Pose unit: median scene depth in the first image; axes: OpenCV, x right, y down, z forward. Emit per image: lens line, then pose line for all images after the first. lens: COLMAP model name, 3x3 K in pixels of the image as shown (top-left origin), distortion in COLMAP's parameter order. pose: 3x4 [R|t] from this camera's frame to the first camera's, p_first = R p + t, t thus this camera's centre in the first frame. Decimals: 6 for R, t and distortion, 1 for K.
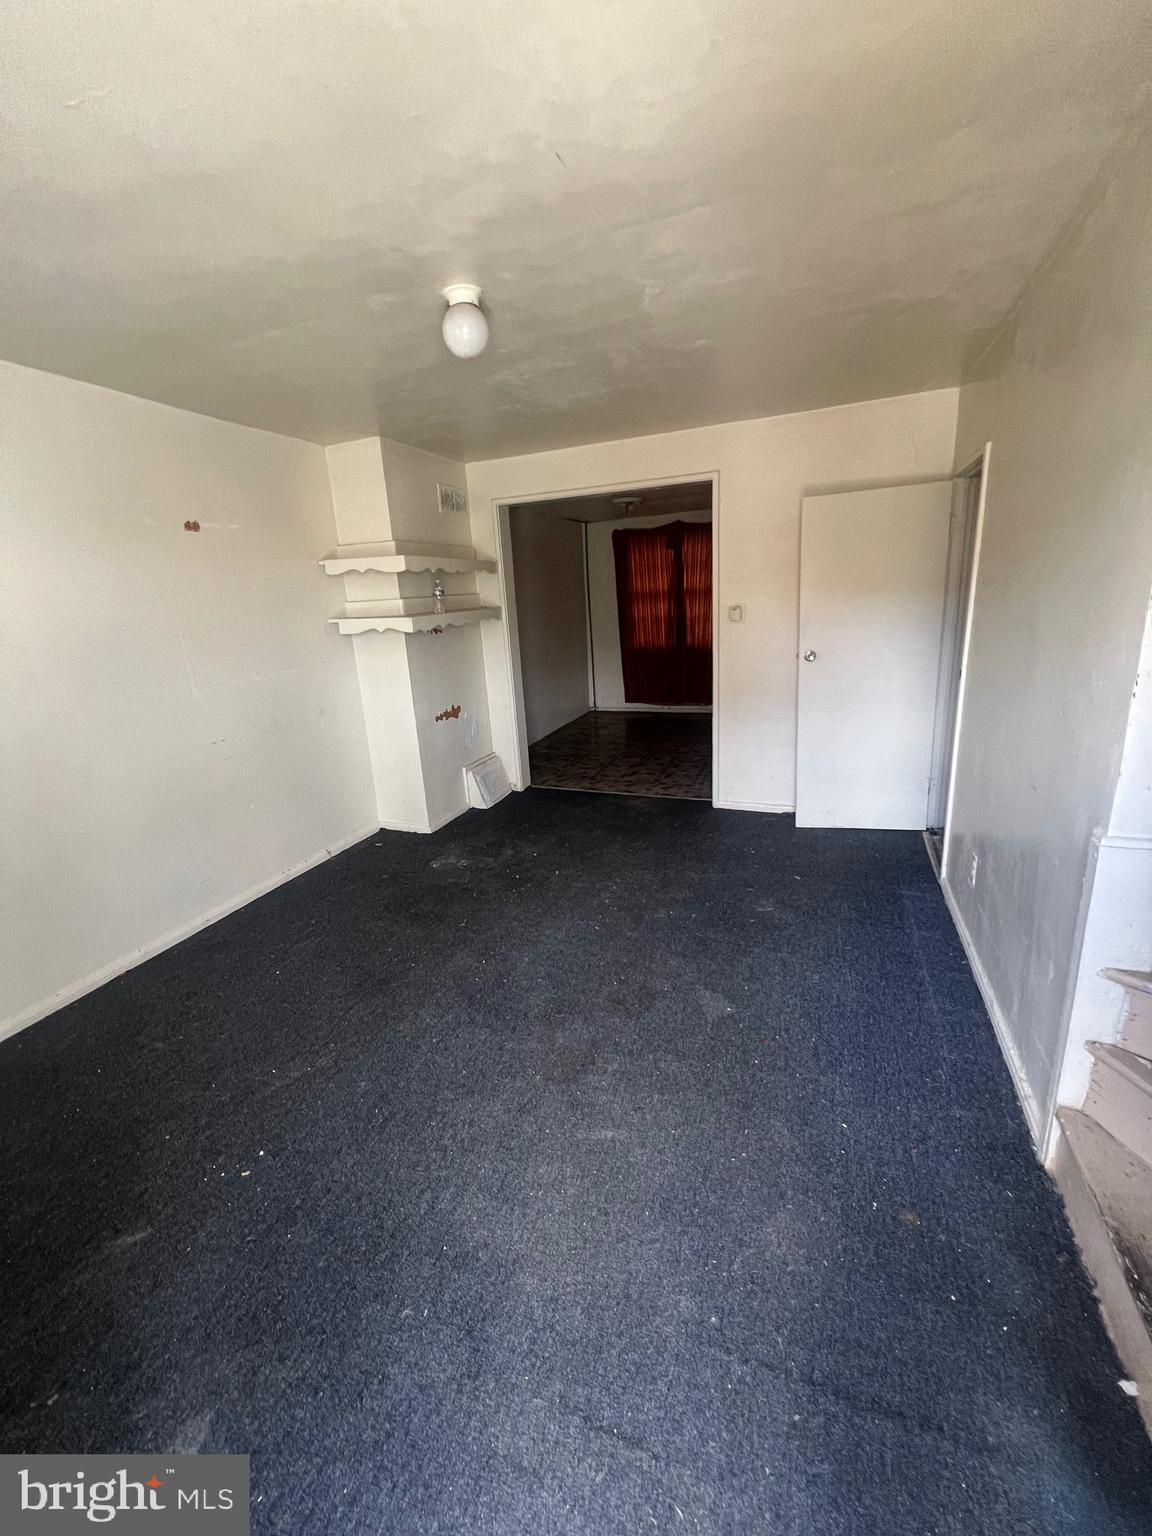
lens RADIAL K [[619.2, 0, 576.0], [0, 619.2, 768.0], [0, 0, 1]] dist [-0.000272, -0.000176]
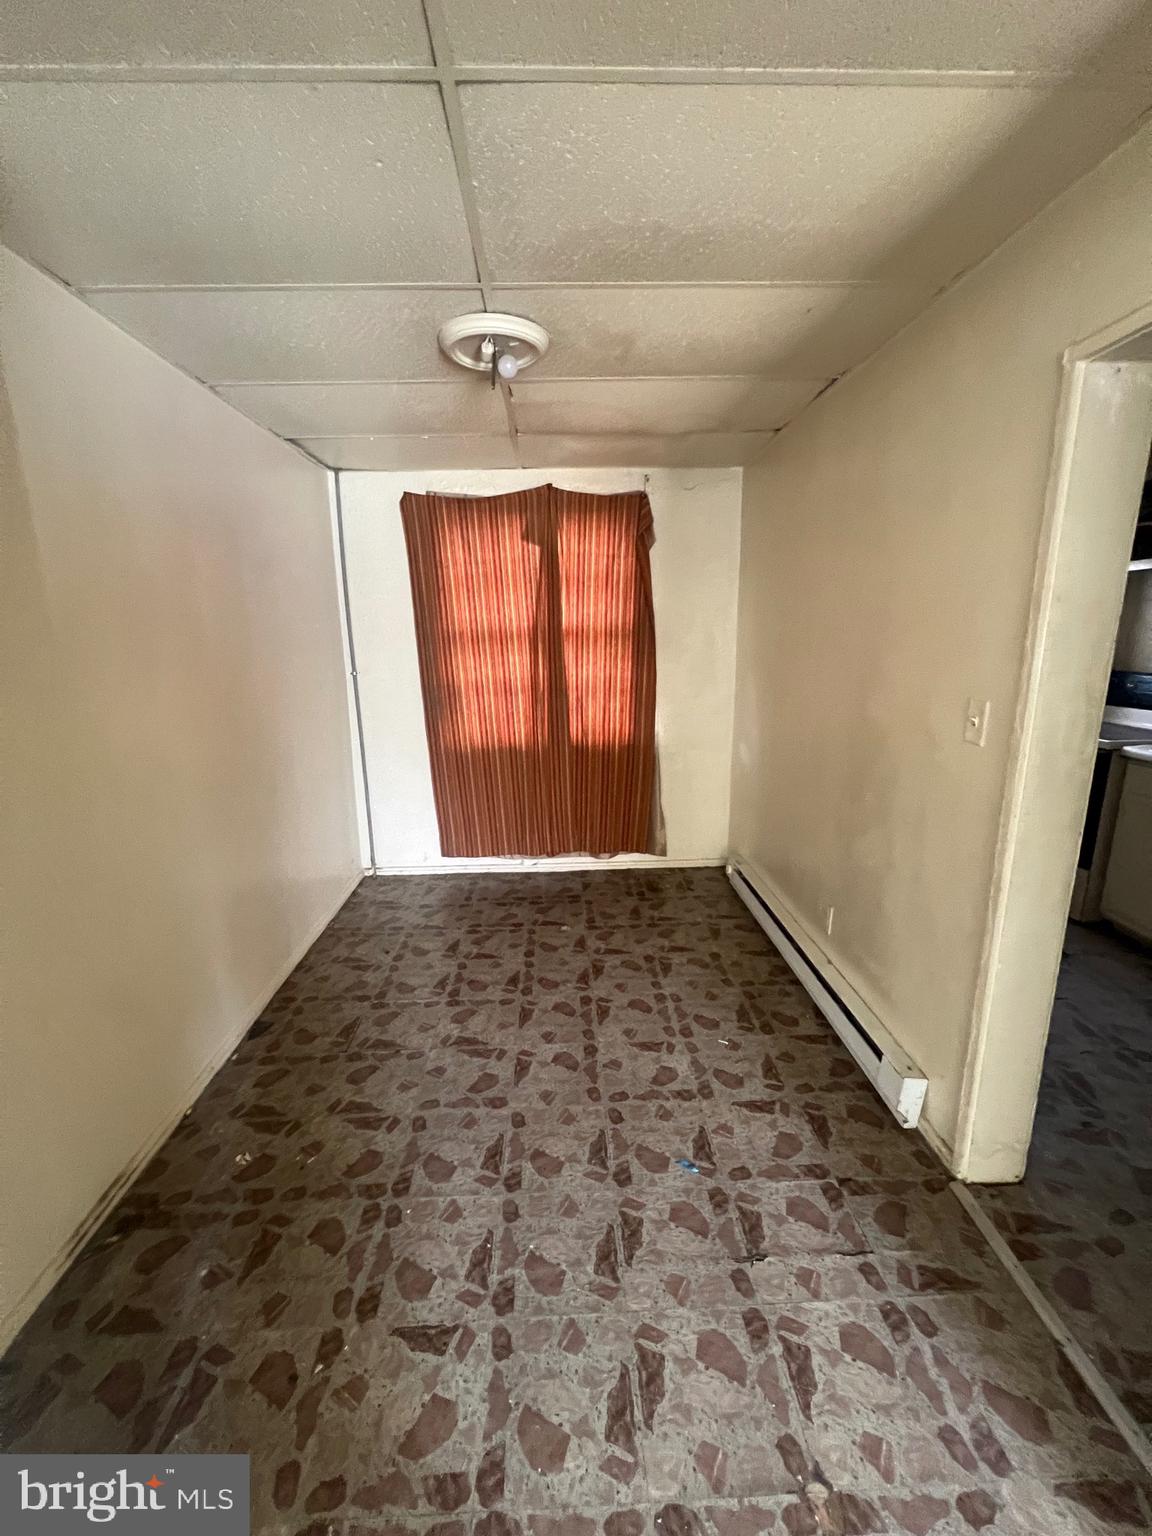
lens RADIAL K [[619.2, 0, 576.0], [0, 619.2, 768.0], [0, 0, 1]] dist [-0.000272, -0.000176]
pose [[0.916904, -0.045209, 0.396540, -0.012159], [0.072139, 0.995972, -0.053254, -0.151502], [-0.392535, 0.077434, 0.916472, 0.555689]]
